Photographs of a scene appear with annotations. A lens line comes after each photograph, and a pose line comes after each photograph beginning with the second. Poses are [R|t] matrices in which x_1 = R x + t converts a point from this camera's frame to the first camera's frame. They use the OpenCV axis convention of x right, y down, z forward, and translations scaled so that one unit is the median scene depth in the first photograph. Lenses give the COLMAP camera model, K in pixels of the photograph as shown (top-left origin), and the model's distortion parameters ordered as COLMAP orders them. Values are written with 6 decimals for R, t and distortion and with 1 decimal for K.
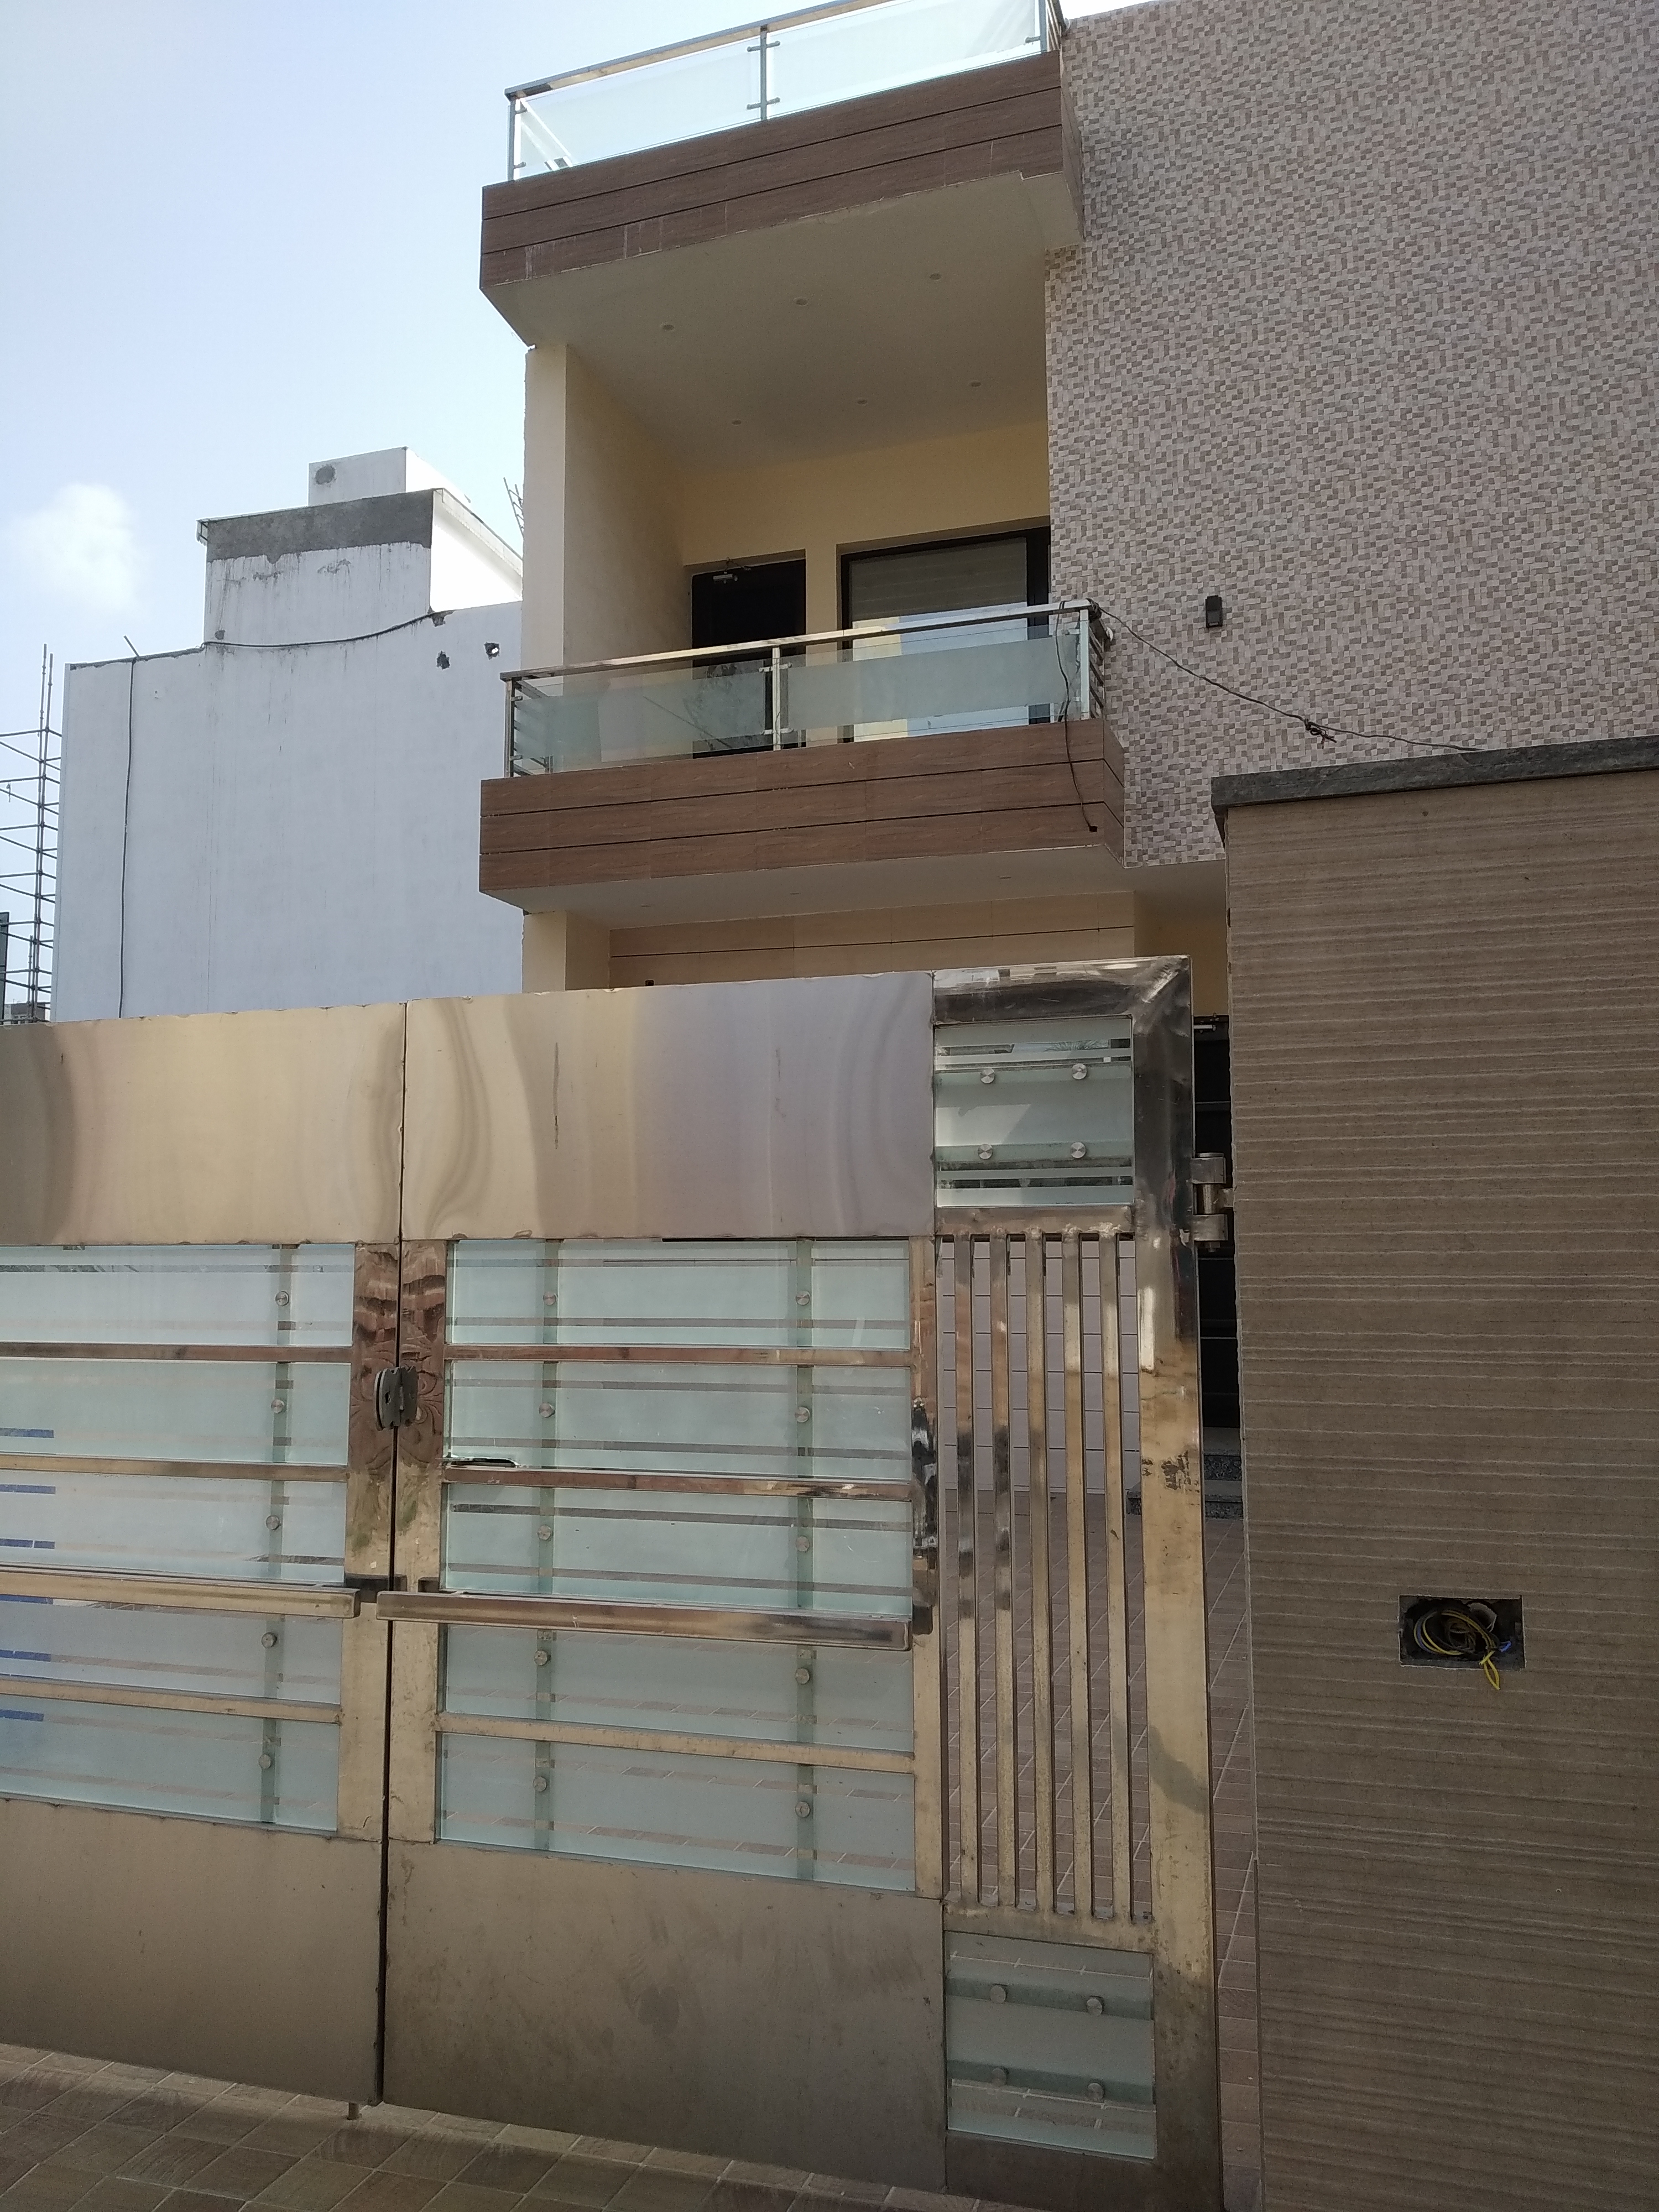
lens RADIAL K [[1691.4, 0, 834.2], [0, 1691.4, 1107.1], [0, 0, 1]] dist [0.015655, -0.032165]
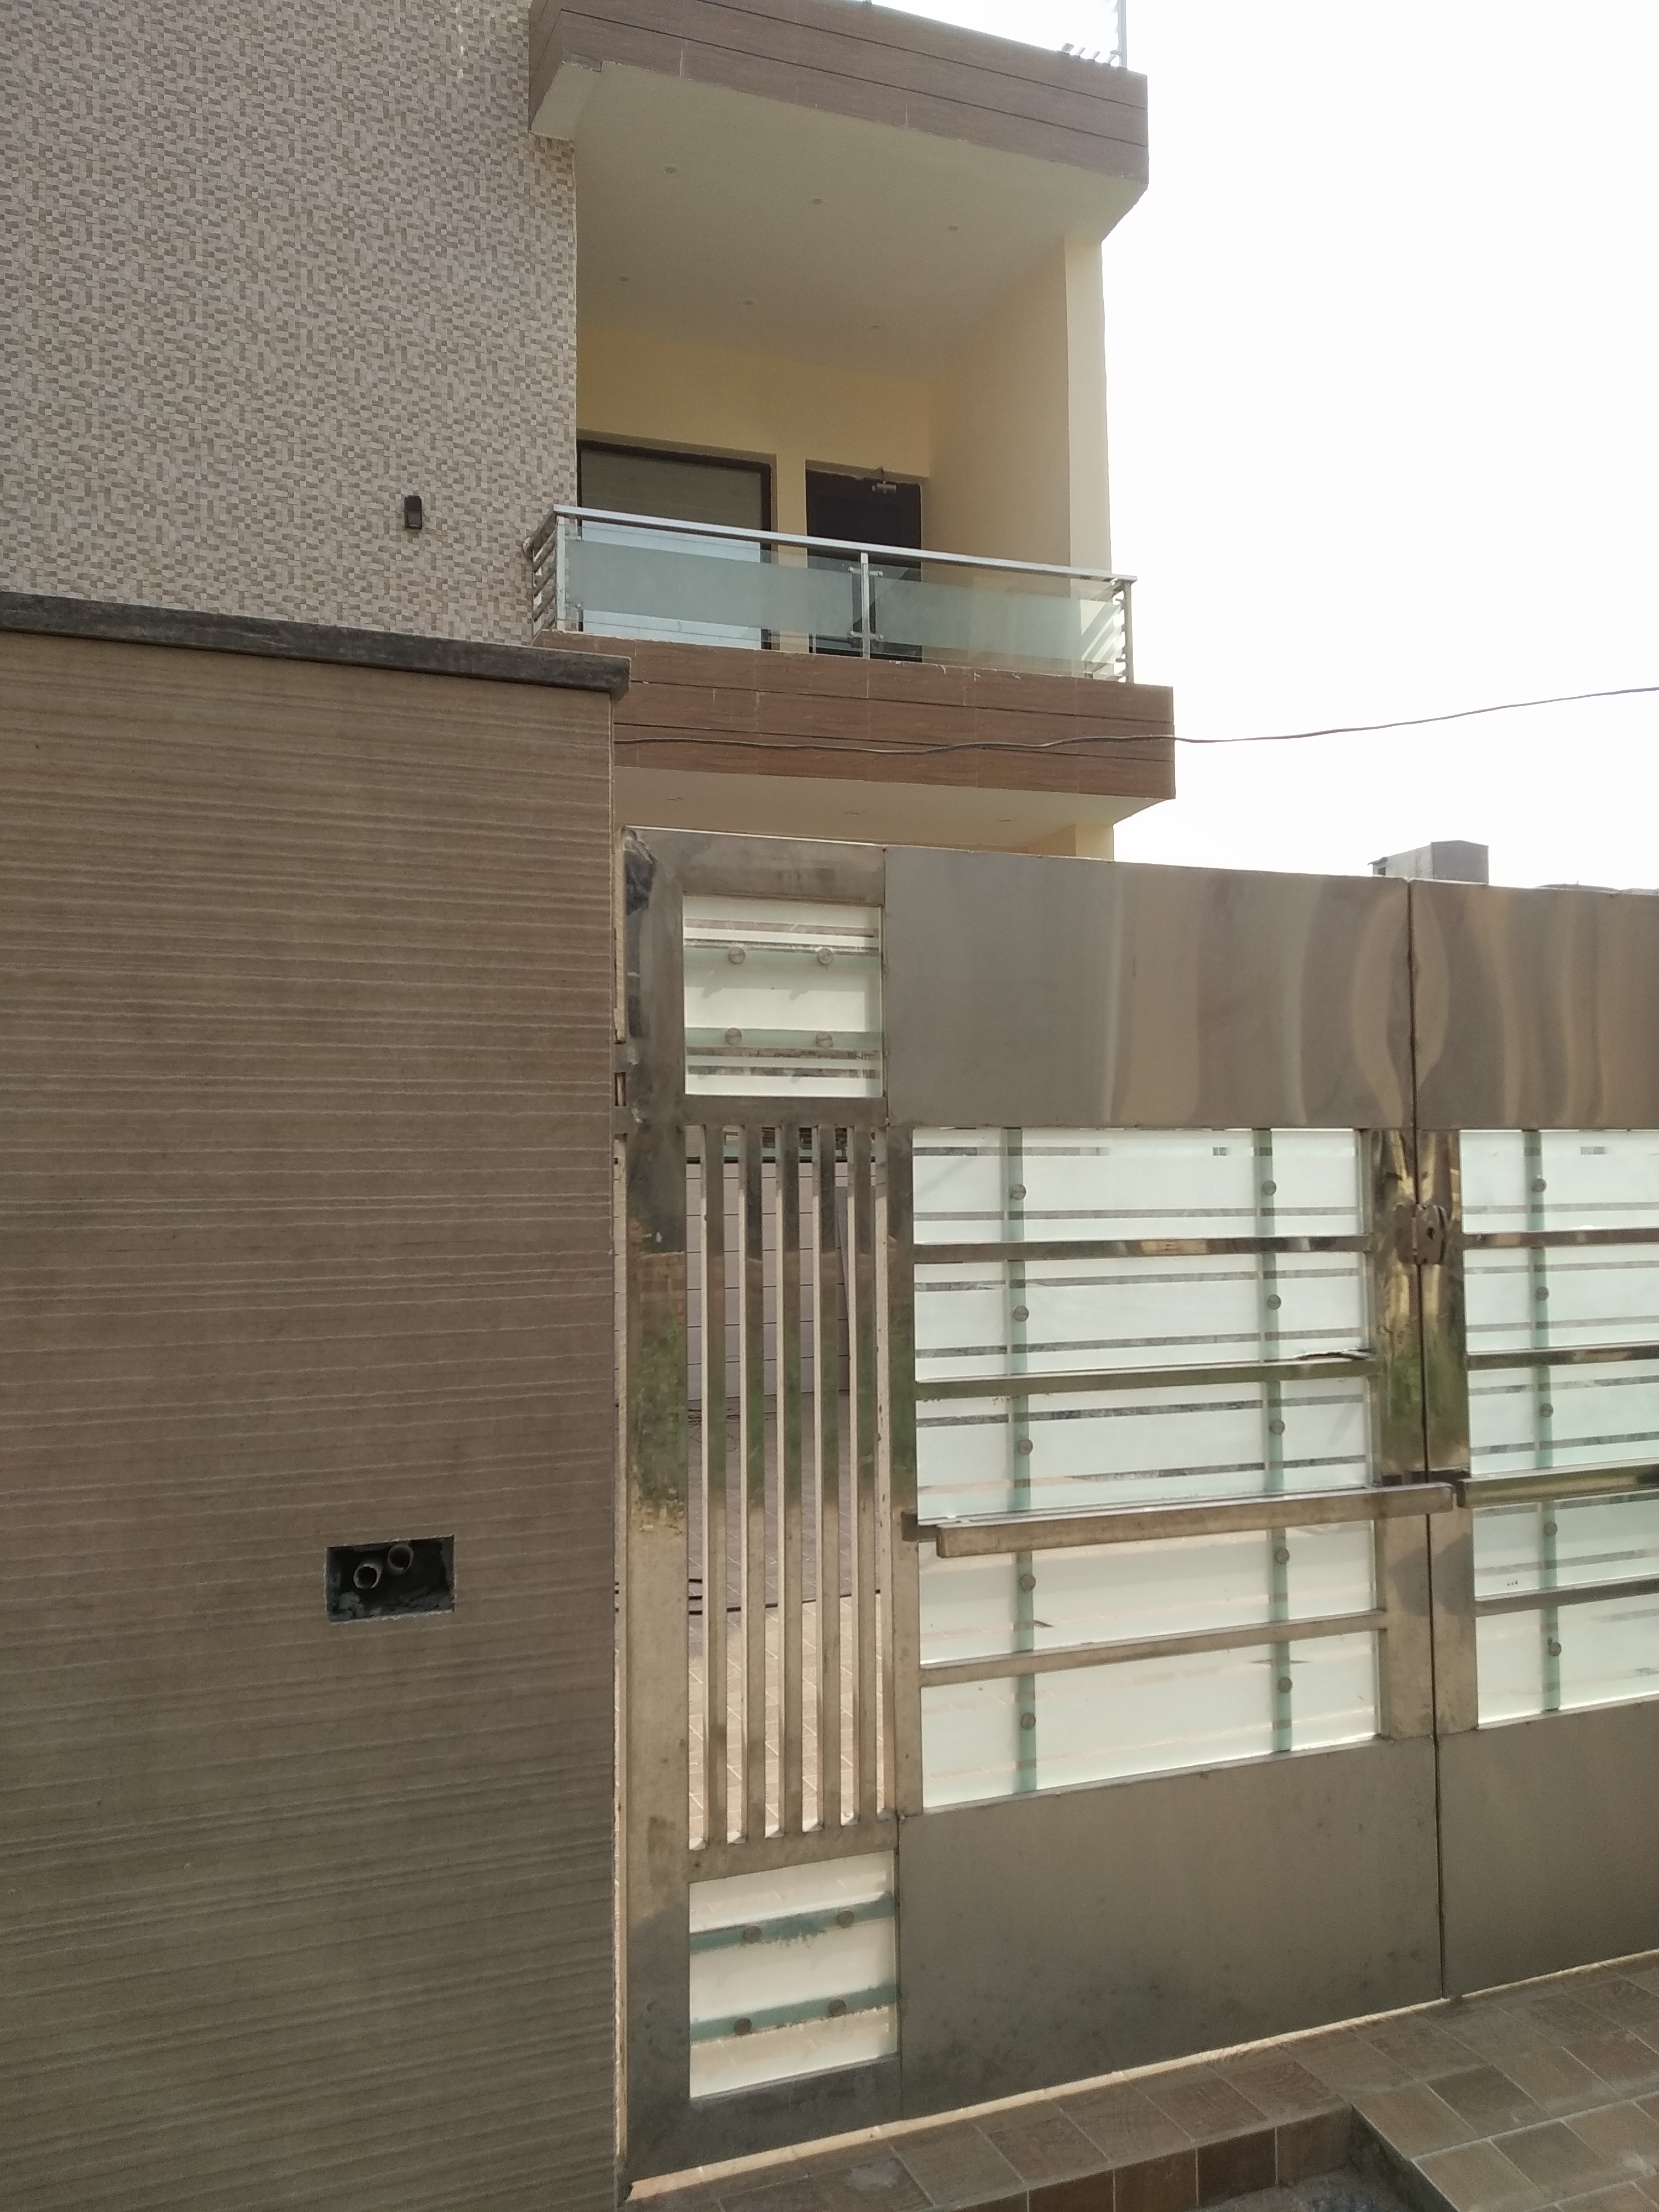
lens RADIAL K [[1691.4, 0, 824.6], [0, 1691.4, 1105.3], [0, 0, 1]] dist [0.015655, -0.032165]
pose [[0.772487, 0.028062, 0.634410, 0.176480], [-0.051382, 0.998510, 0.018398, 0.012755], [-0.632948, -0.046809, 0.772778, 0.061601]]
